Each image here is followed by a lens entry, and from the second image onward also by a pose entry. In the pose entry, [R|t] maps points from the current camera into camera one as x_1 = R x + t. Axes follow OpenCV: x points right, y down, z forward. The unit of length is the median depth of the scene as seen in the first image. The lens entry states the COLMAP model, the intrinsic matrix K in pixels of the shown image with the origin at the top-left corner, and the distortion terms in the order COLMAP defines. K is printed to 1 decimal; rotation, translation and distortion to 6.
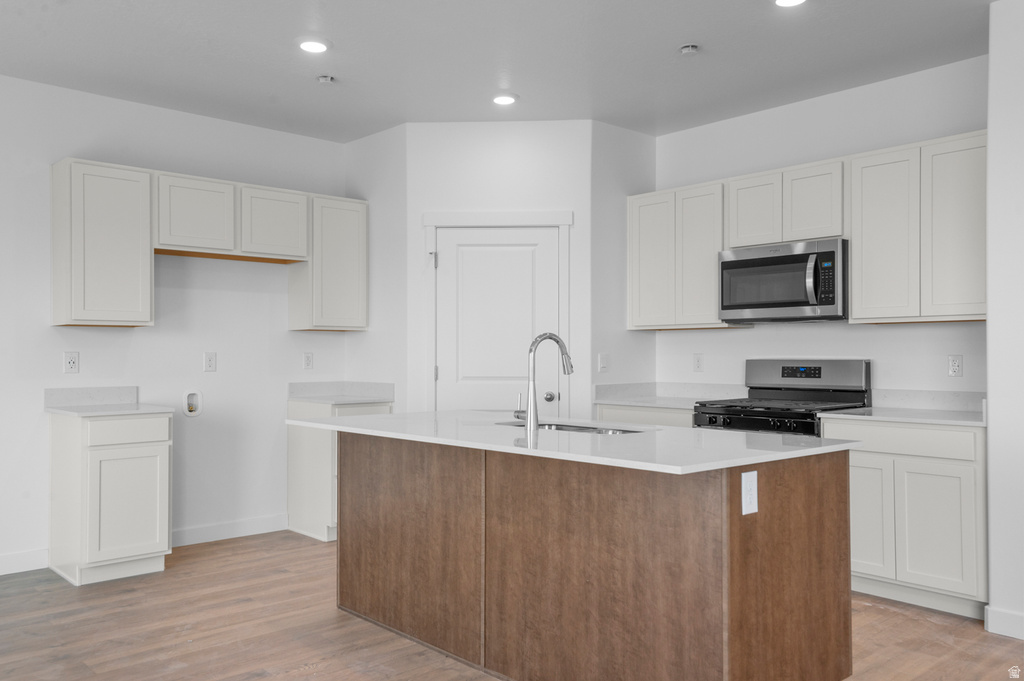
lens RADIAL K [[841.1, 0, 526.2], [0, 841.1, 344.1], [0, 0, 1]] dist [0.045438, 0.003059]
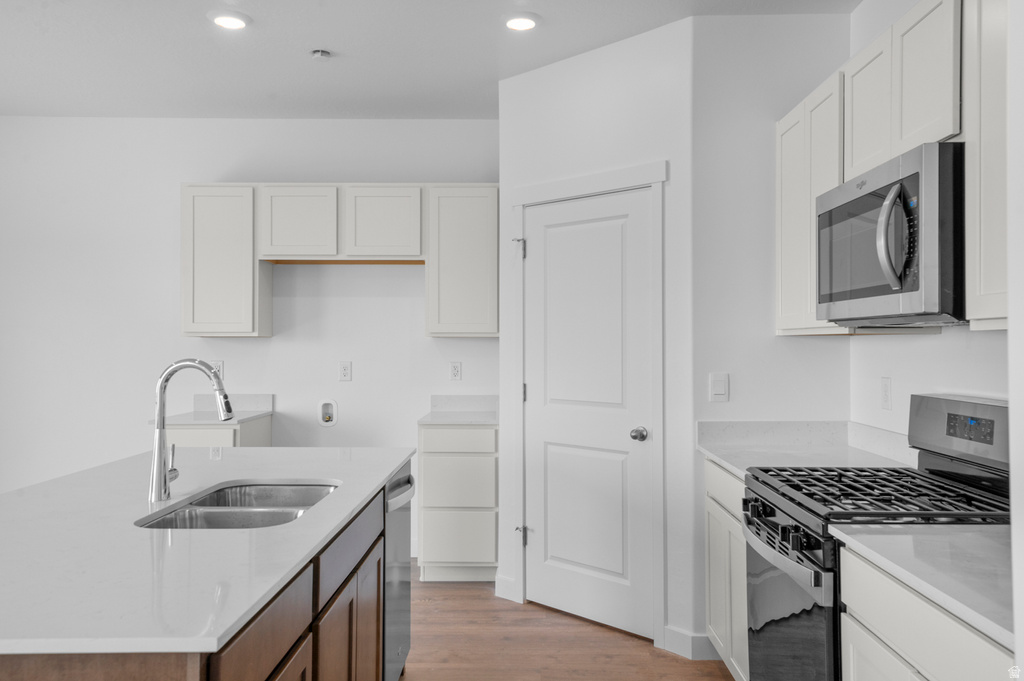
lens RADIAL K [[841.1, 0, 531.9], [0, 841.1, 334.4], [0, 0, 1]] dist [0.045438, 0.003059]
pose [[0.724277, -0.003817, -0.689498, 0.483088], [0.006000, 0.999982, 0.000768, -0.022202], [0.689483, -0.004694, 0.724287, 0.480542]]
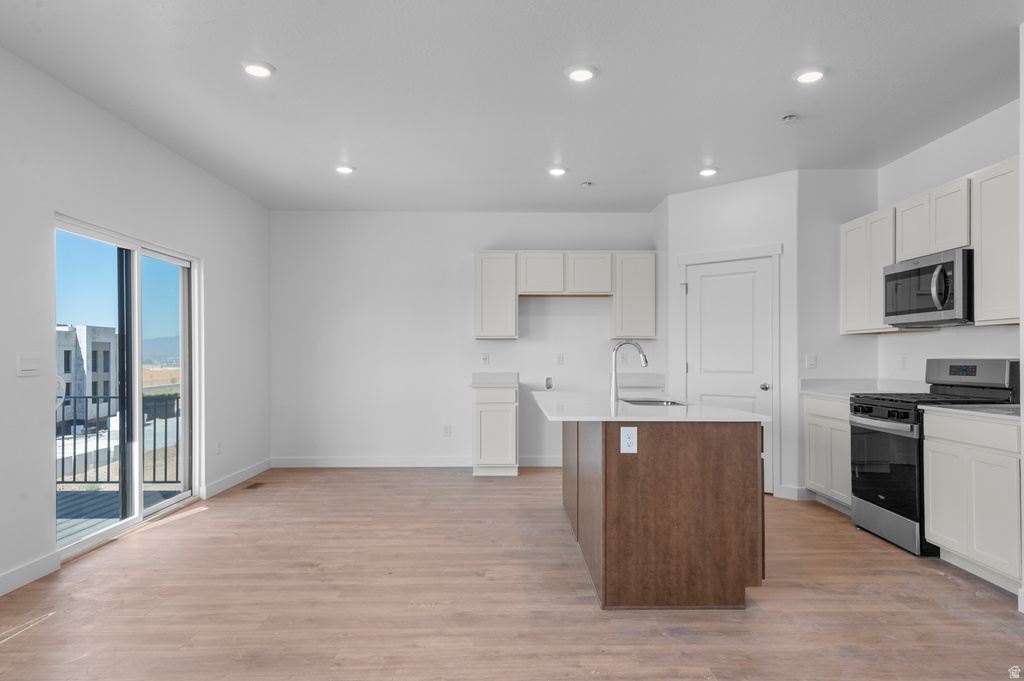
lens RADIAL K [[671.8, 0, 526.3], [0, 671.8, 356.0], [0, 0, 1]] dist [0.030016, -0.003285]
pose [[0.748778, 0.000719, -0.662820, 0.489702], [0.006717, 0.999940, 0.008673, 0.003109], [0.662787, -0.010946, 0.748728, -0.036718]]
